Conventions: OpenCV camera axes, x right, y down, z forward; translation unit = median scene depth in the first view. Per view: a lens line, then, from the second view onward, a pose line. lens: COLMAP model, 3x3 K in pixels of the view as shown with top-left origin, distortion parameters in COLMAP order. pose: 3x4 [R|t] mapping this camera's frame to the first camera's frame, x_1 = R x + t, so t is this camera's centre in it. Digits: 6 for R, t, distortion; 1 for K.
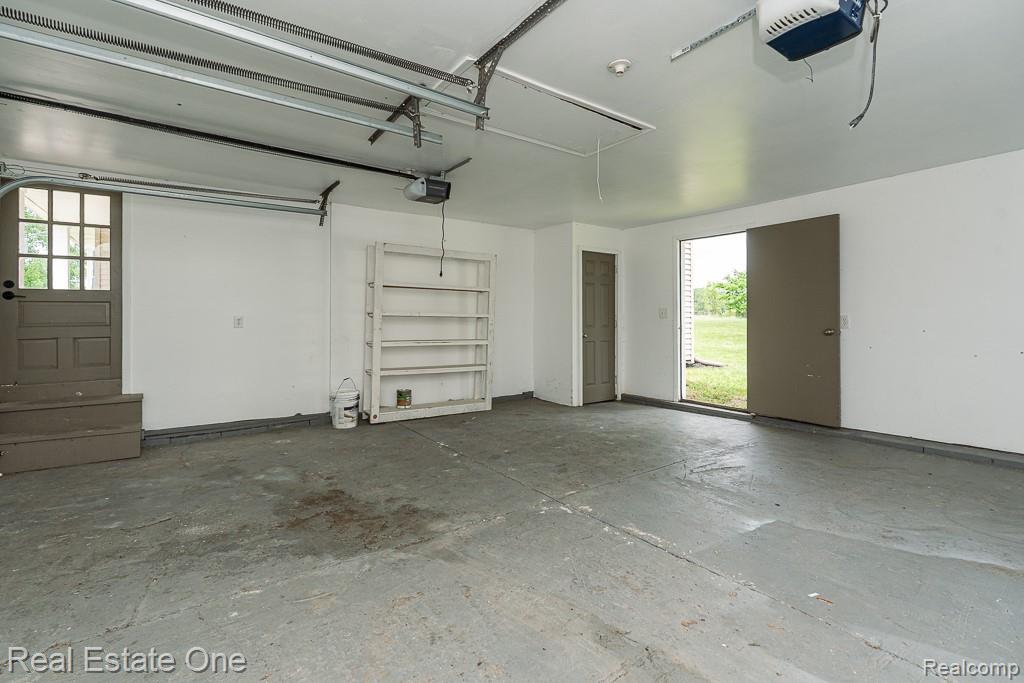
lens RADIAL K [[469.0, 0, 504.1], [0, 469.0, 317.6], [0, 0, 1]] dist [-0.000333, 0.002411]
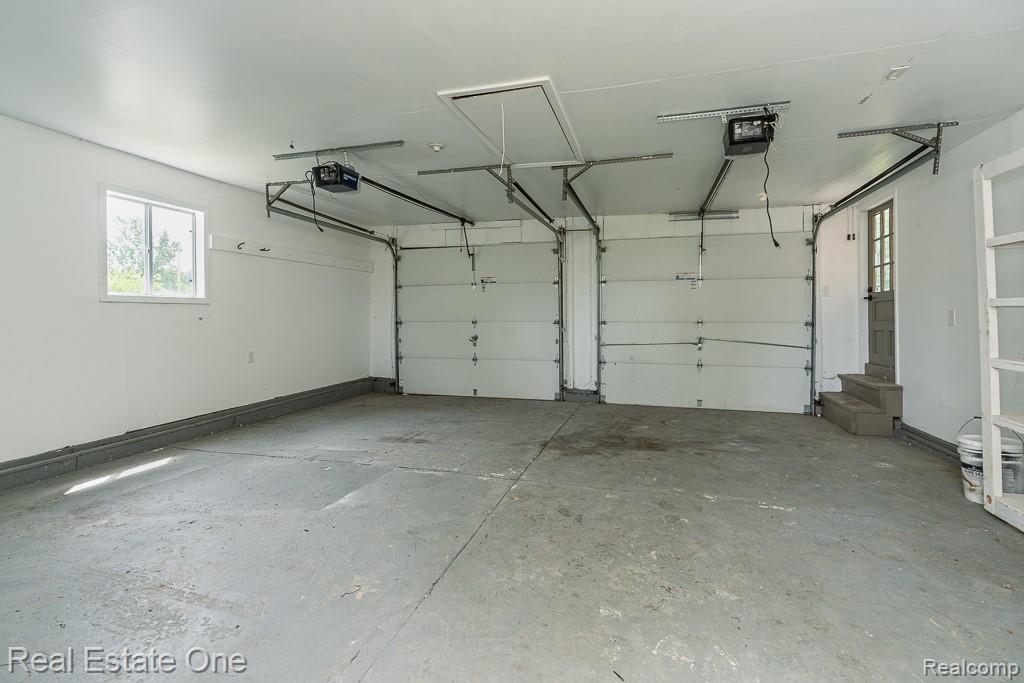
lens RADIAL K [[469.0, 0, 517.5], [0, 469.0, 315.3], [0, 0, 1]] dist [-0.000333, 0.002411]
pose [[-0.771899, 0.001086, -0.635744, 0.762403], [0.004053, 0.999987, -0.003214, 0.008728], [0.635732, -0.005058, -0.771893, 1.753588]]
